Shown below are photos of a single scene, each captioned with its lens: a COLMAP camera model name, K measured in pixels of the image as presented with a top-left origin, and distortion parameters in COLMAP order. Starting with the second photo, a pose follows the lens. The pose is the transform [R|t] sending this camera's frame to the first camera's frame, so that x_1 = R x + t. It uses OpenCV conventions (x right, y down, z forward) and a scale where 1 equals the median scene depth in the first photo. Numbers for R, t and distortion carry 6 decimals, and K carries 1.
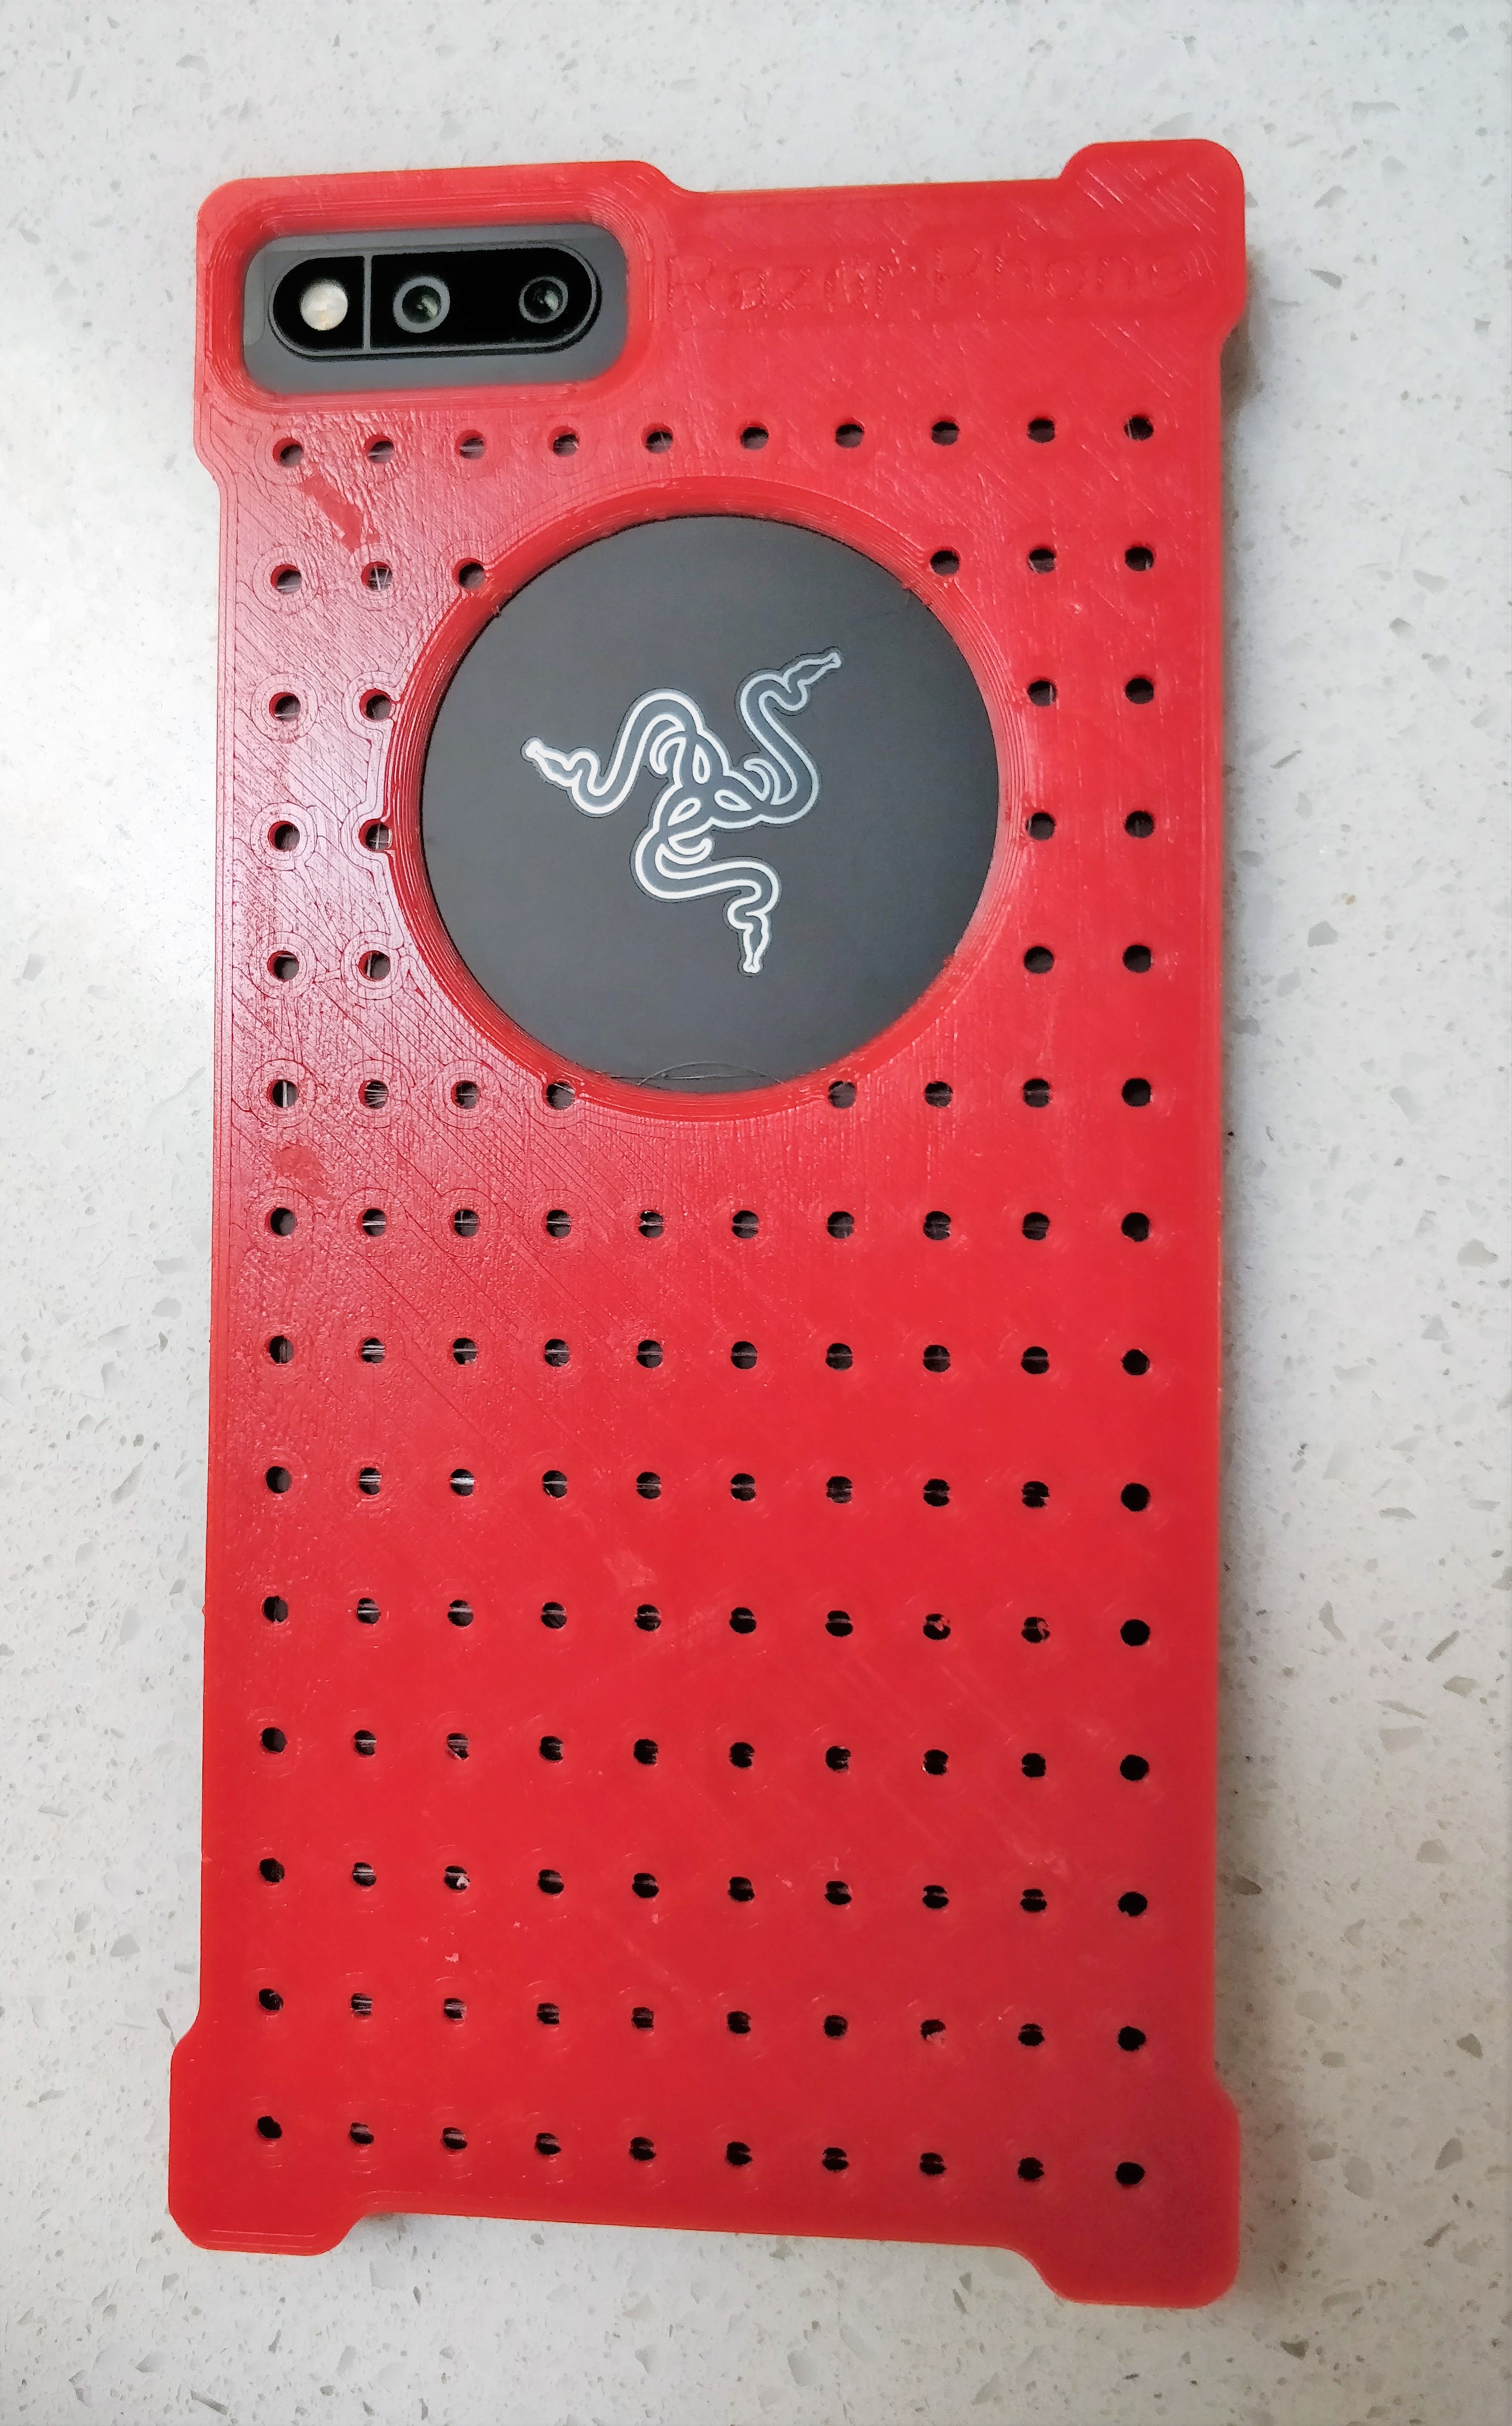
lens RADIAL K [[1885.8, 0, 761.5], [0, 1885.8, 1216.9], [0, 0, 1]] dist [-0.037918, 0.009963]
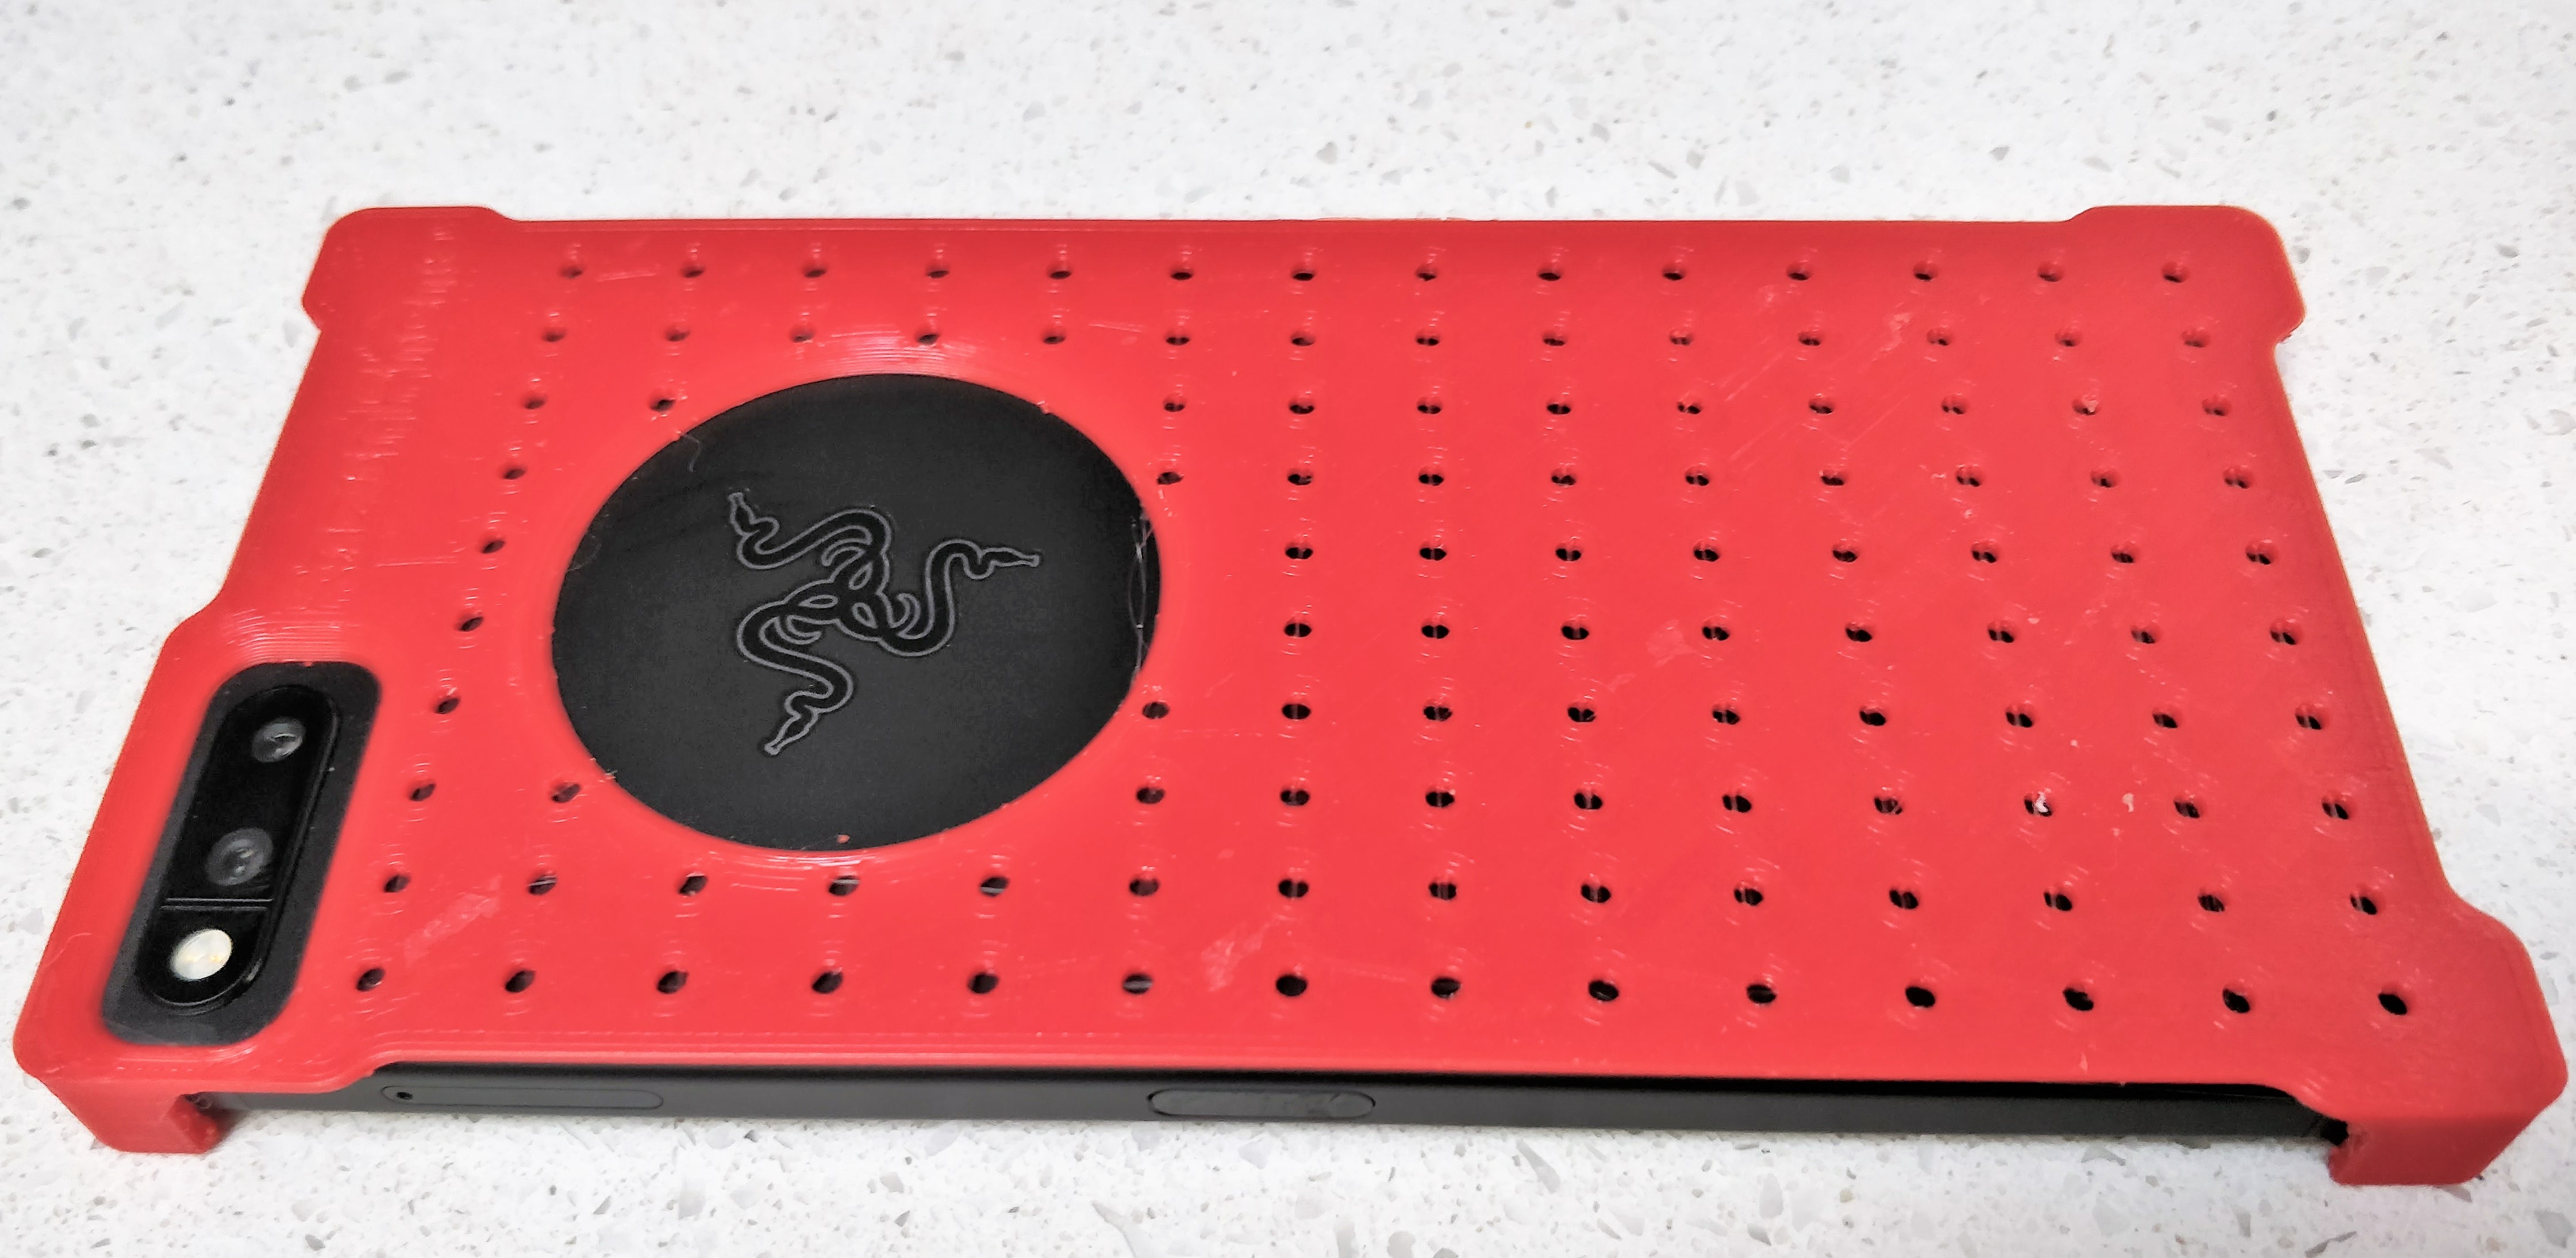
lens RADIAL K [[1949.8, 0, 1272.1], [0, 1949.8, 623.1], [0, 0, 1]] dist [-0.025454, -0.001547]
pose [[0.015420, -0.794870, 0.606584, -0.606036], [0.999879, 0.013532, -0.007685, -0.001753], [-0.002100, 0.606629, 0.794982, 0.206612]]
